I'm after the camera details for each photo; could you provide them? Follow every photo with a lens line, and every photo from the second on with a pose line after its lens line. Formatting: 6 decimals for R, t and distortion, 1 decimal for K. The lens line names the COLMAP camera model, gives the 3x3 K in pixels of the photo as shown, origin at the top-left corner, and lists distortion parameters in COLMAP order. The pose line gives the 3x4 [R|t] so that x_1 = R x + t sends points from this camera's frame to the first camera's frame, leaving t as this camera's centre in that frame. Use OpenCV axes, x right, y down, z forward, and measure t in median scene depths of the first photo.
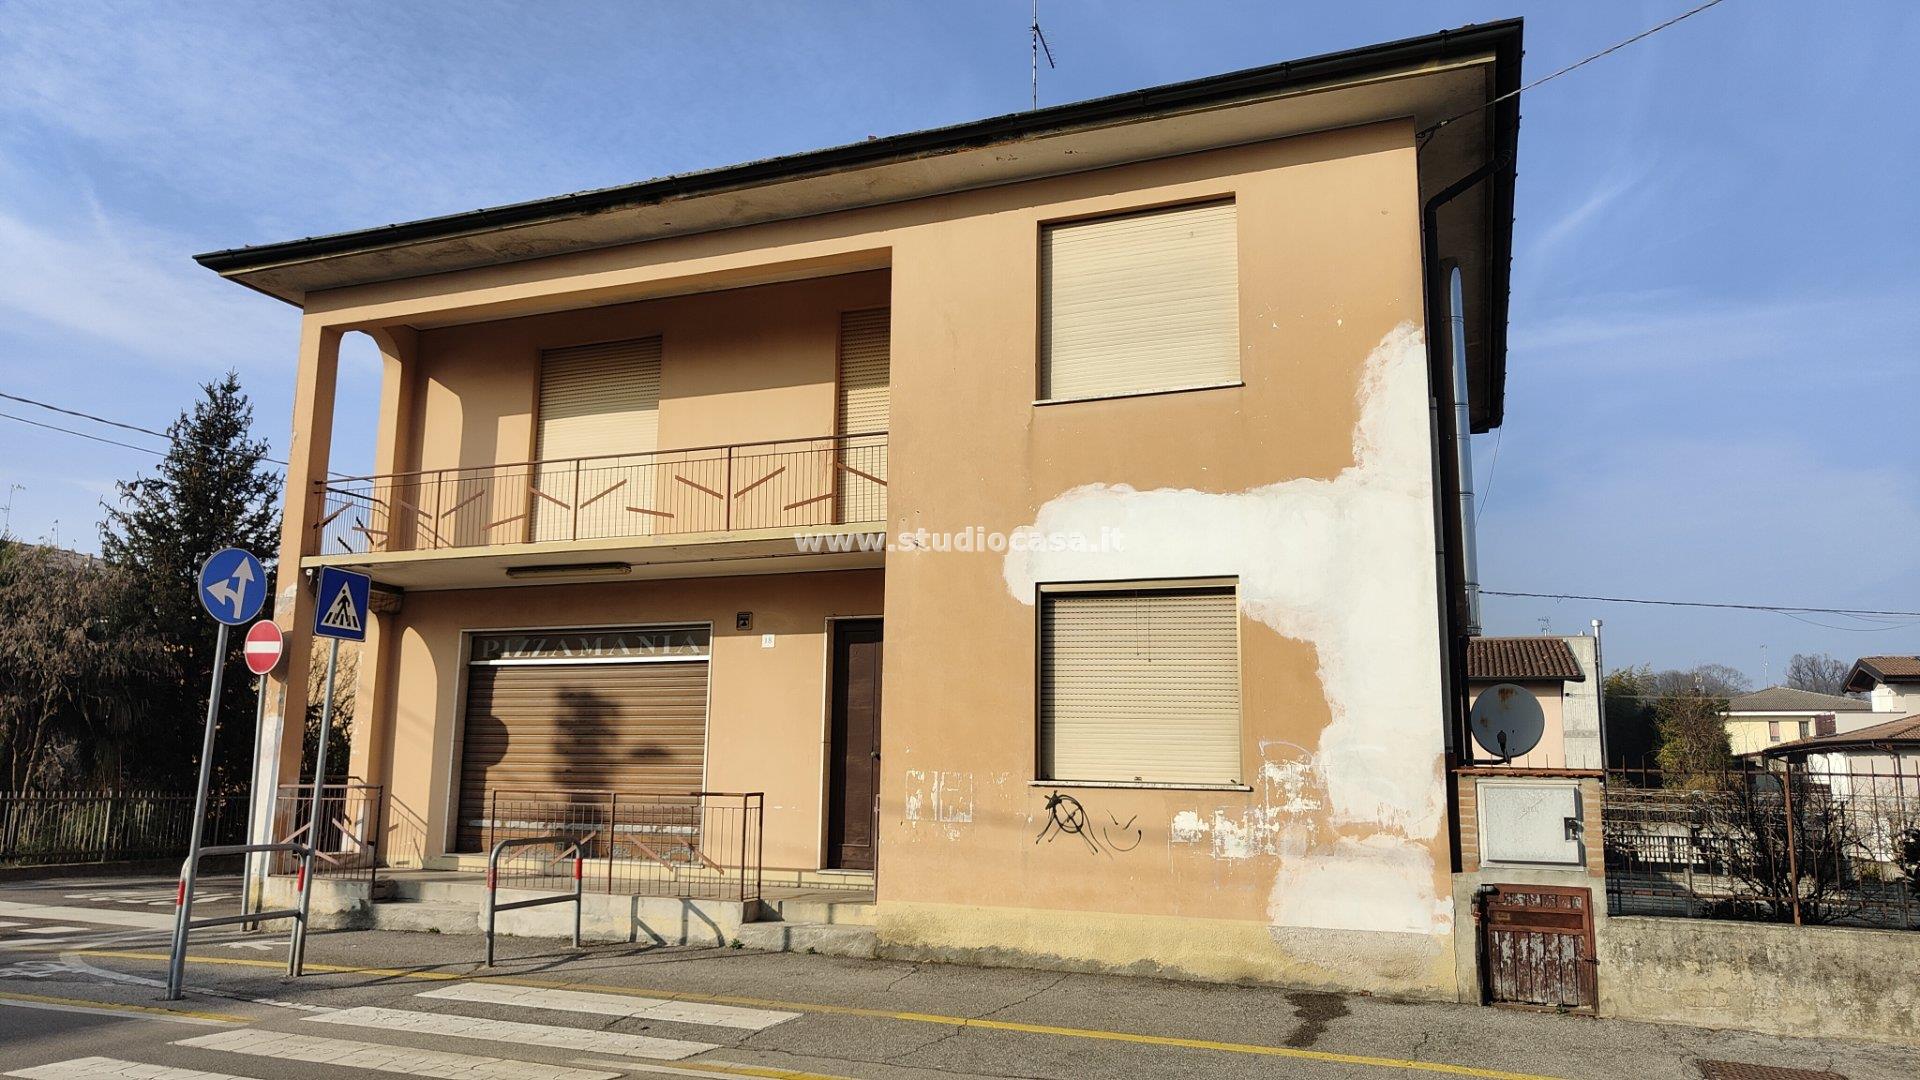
lens RADIAL K [[1343.0, 0, 953.2], [0, 1343.0, 543.1], [0, 0, 1]] dist [0.003873, 0.001528]
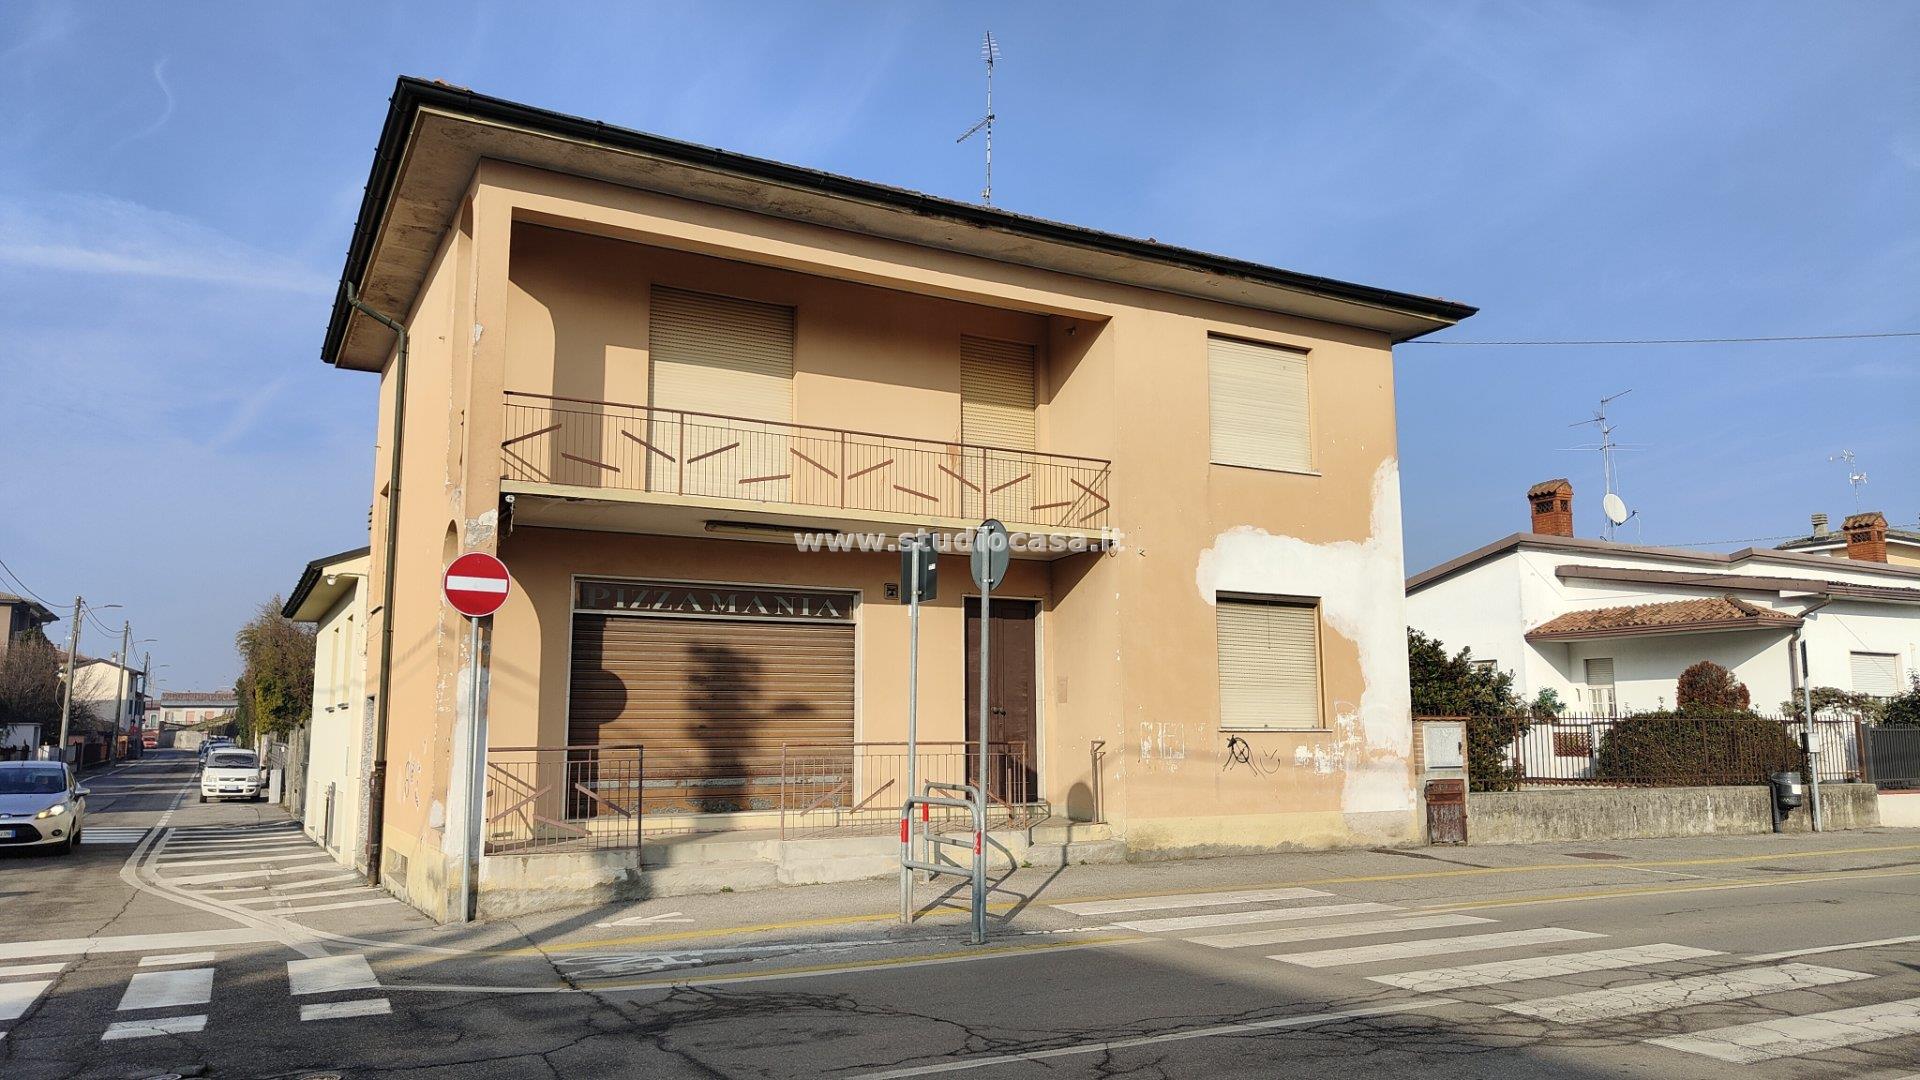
lens RADIAL K [[1340.3, 0, 957.3], [0, 1340.3, 541.8], [0, 0, 1]] dist [0.009956, -0.003966]
pose [[0.629955, 0.089949, 0.771405, -1.160760], [-0.123039, 0.992285, -0.015228, 0.032202], [-0.766823, -0.085320, 0.636162, 0.292920]]
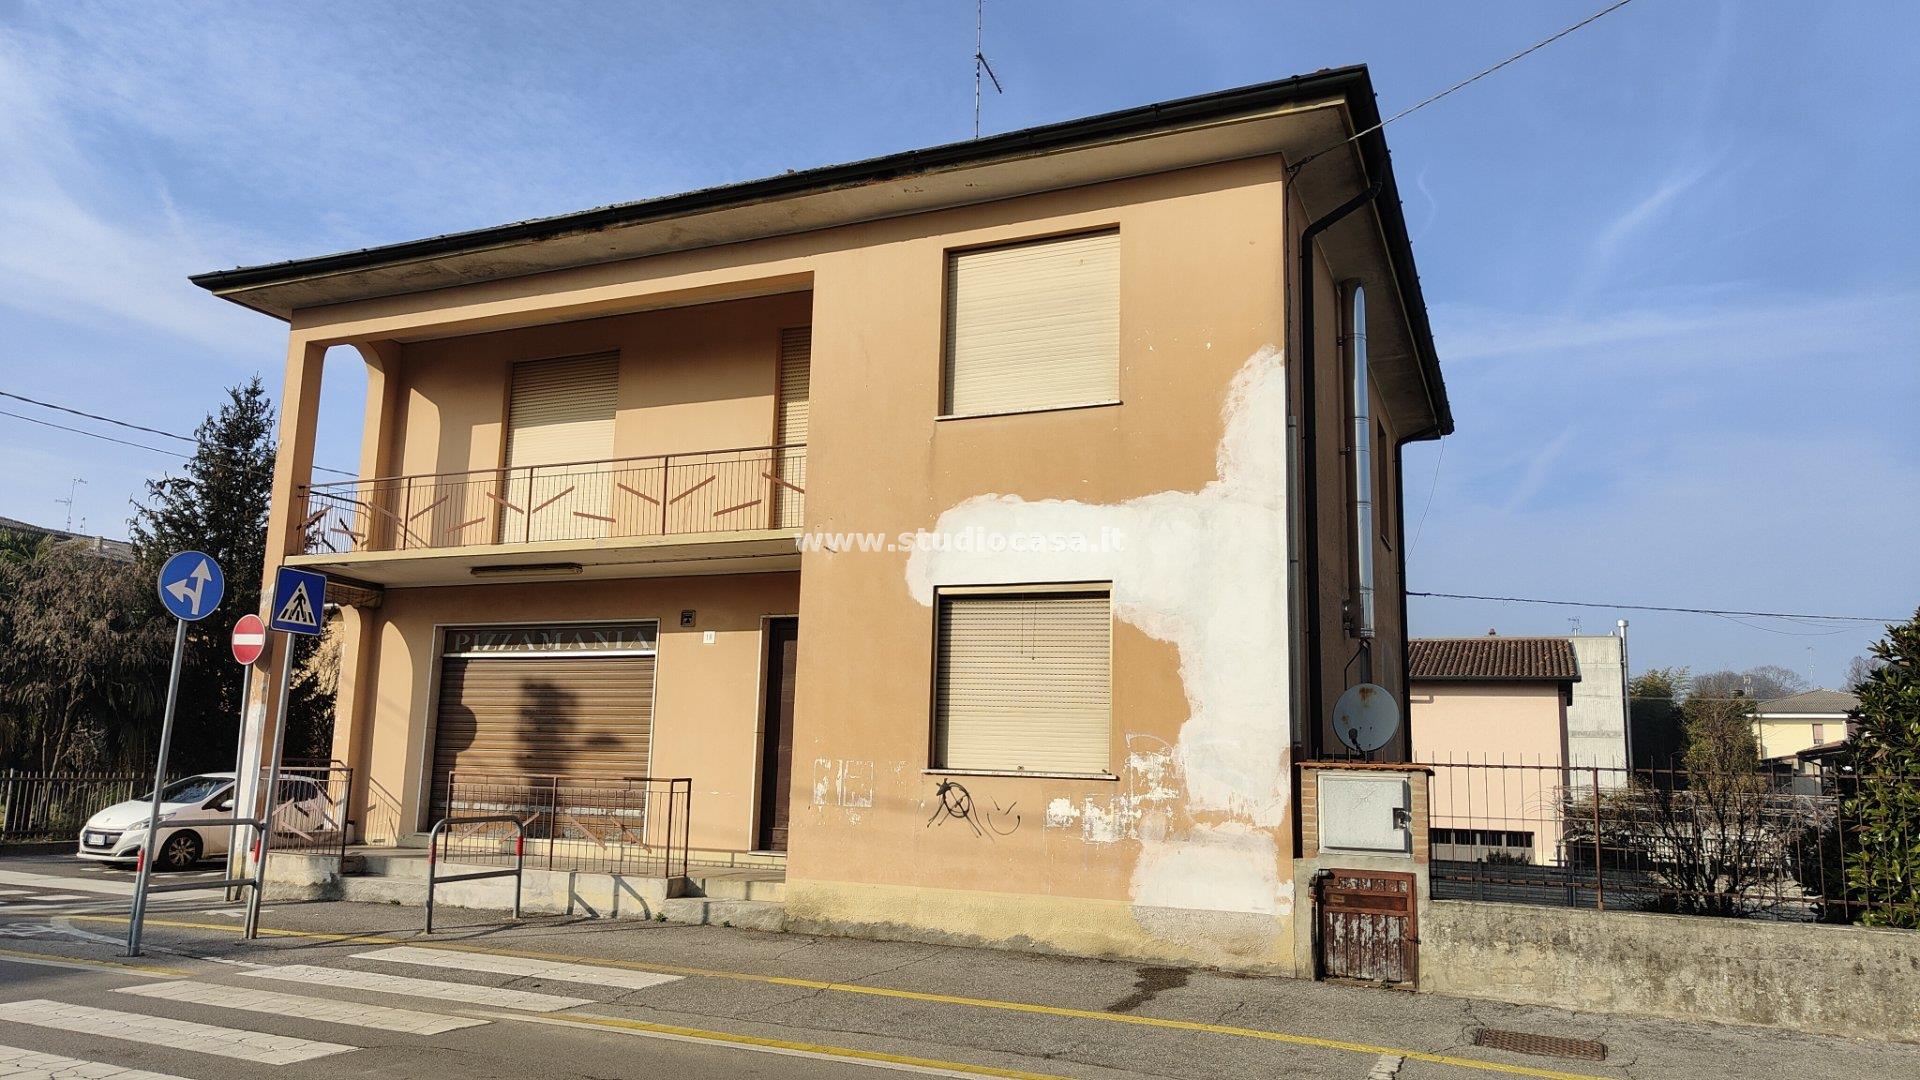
lens RADIAL K [[1340.3, 0, 957.3], [0, 1340.3, 541.8], [0, 0, 1]] dist [0.009956, -0.003966]
pose [[0.999347, 0.005135, -0.035759, 0.113445], [-0.005026, 0.999982, 0.003145, -0.008814], [0.035775, -0.002963, 0.999355, -0.070817]]
